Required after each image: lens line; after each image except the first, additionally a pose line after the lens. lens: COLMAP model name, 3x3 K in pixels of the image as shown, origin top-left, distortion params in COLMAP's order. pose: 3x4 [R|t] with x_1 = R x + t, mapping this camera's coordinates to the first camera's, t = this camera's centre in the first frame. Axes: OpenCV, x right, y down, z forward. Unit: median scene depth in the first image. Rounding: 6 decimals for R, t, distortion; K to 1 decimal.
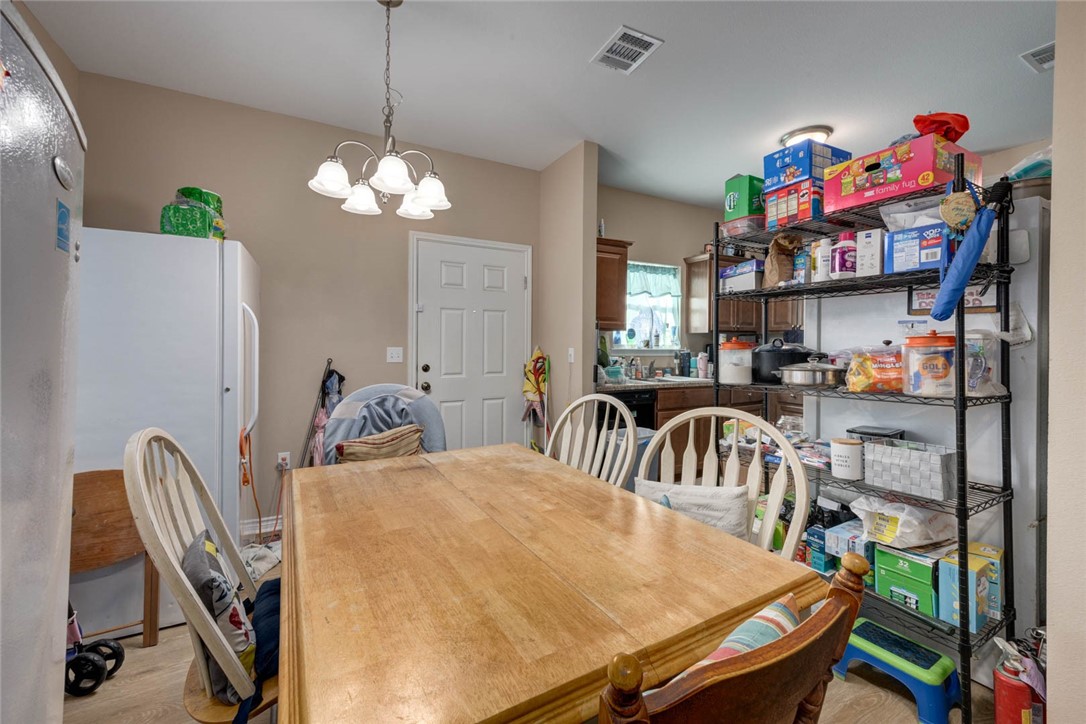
lens RADIAL K [[452.6, 0, 544.0], [0, 452.6, 345.5], [0, 0, 1]] dist [0.001718, 0.000067]
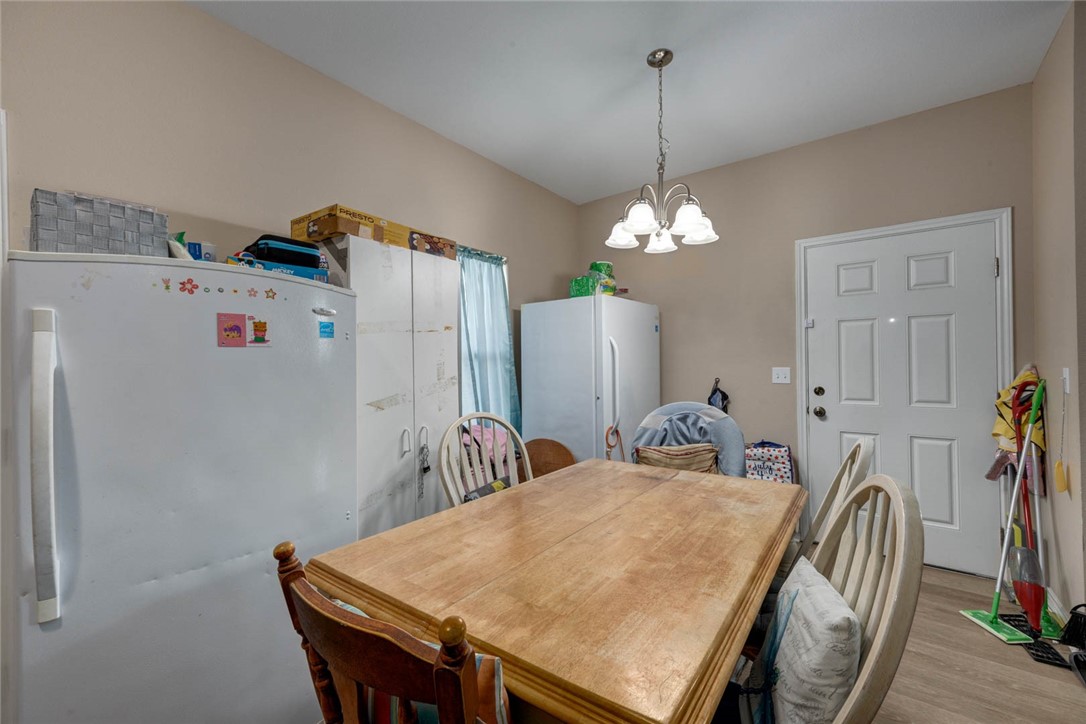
lens RADIAL K [[436.4, 0, 543.0], [0, 436.4, 362.0], [0, 0, 1]] dist [0.000616, 0.000090]
pose [[0.403385, -0.014753, -0.914911, 0.480688], [0.009496, 0.999884, -0.011936, -0.001957], [0.914981, -0.003873, 0.403478, 0.266813]]
